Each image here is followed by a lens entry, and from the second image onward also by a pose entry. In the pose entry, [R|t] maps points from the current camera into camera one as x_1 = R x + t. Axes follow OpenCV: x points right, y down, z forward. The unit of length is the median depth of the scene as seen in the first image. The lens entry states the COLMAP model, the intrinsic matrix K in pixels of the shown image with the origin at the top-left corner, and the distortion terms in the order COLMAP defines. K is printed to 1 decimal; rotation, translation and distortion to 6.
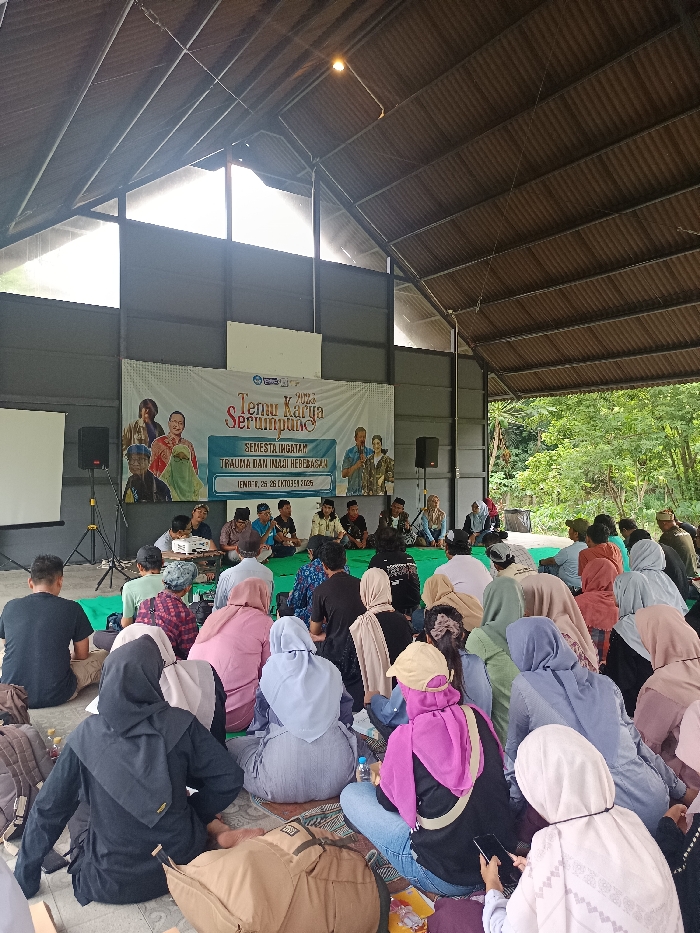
lens RADIAL K [[644.5, 0, 344.0], [0, 644.5, 468.5], [0, 0, 1]] dist [0.032152, -0.001745]
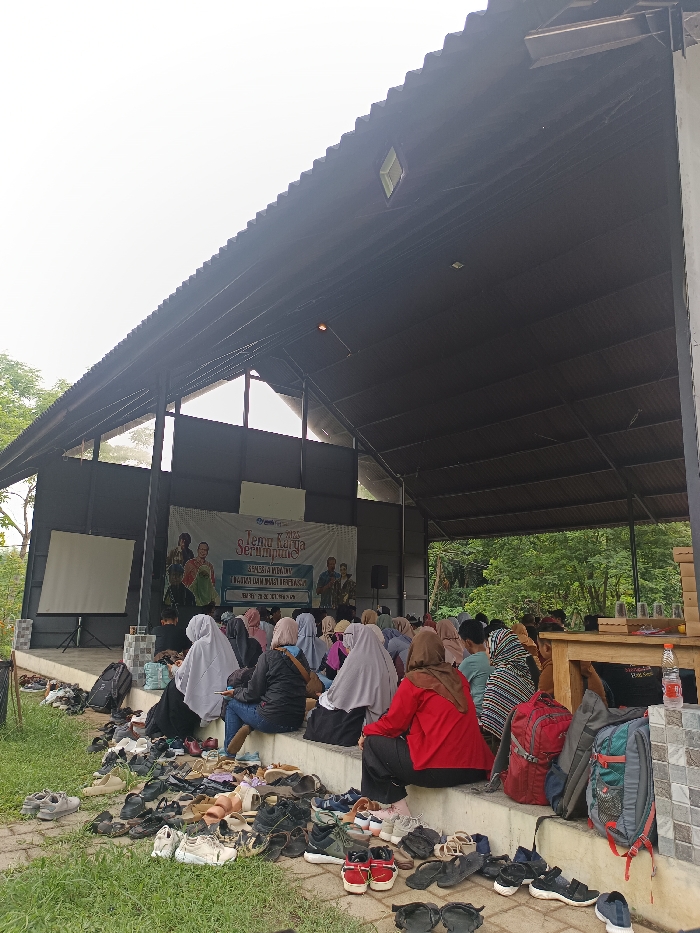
lens RADIAL K [[644.5, 0, 340.1], [0, 644.5, 471.9], [0, 0, 1]] dist [0.032152, -0.001745]
pose [[0.999111, 0.029620, 0.030012, -0.002383], [-0.022833, 0.978394, -0.205486, 0.042854], [-0.035450, 0.204618, 0.978200, -0.401054]]
